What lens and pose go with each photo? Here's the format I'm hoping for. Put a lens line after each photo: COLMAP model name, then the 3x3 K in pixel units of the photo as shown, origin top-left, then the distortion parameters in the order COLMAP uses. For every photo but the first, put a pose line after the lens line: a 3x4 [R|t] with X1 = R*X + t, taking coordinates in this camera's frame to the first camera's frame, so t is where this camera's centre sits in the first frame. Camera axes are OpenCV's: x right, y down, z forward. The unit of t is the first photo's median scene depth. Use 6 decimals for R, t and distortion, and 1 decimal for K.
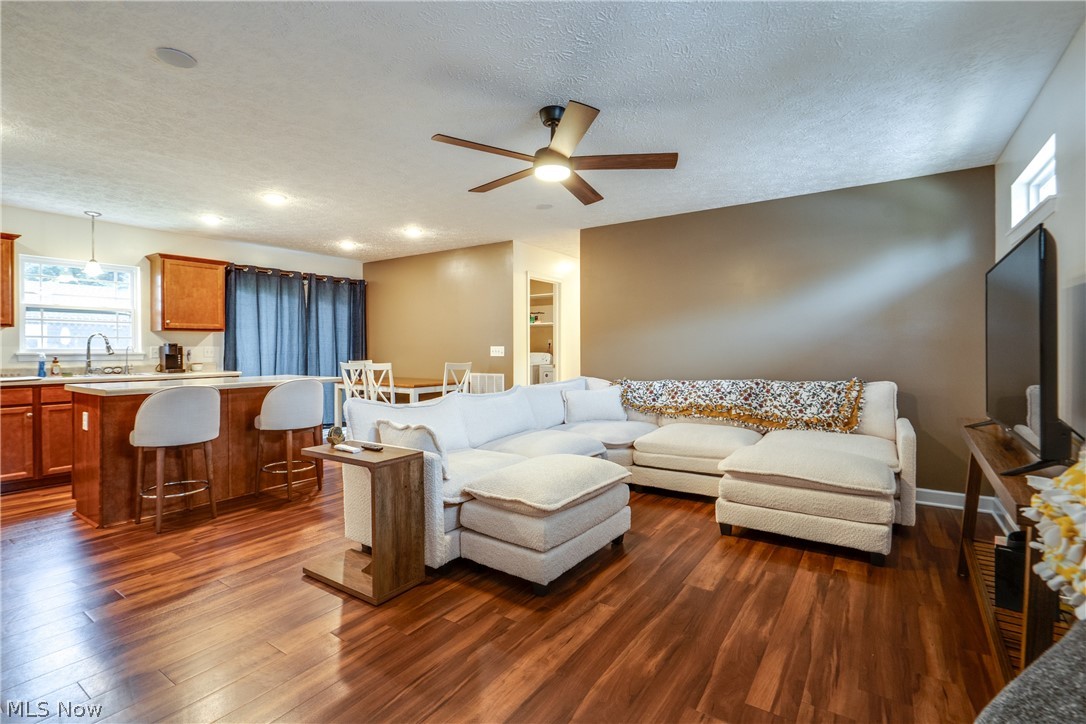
lens RADIAL K [[489.9, 0, 565.8], [0, 489.9, 366.4], [0, 0, 1]] dist [-0.007348, 0.000960]
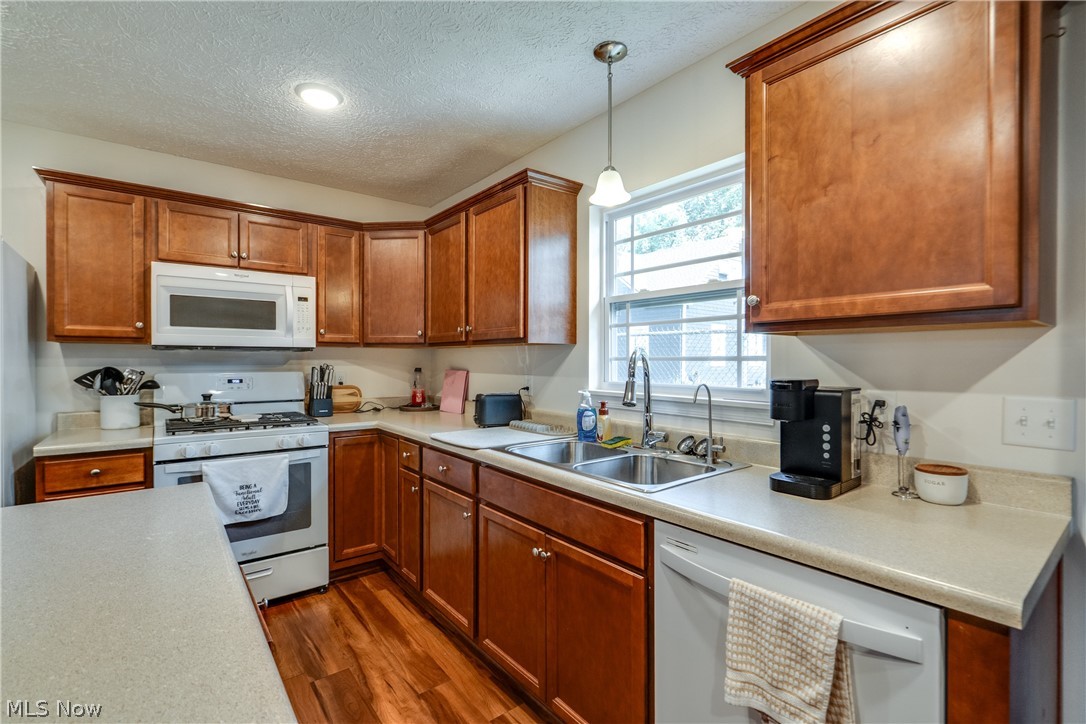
lens RADIAL K [[489.9, 0, 530.3], [0, 489.9, 362.7], [0, 0, 1]] dist [-0.007348, 0.000960]
pose [[-0.335092, 0.008135, -0.942150, -0.587006], [-0.039142, 0.998979, 0.022547, -0.065660], [0.941372, 0.044433, -0.334431, 1.099877]]
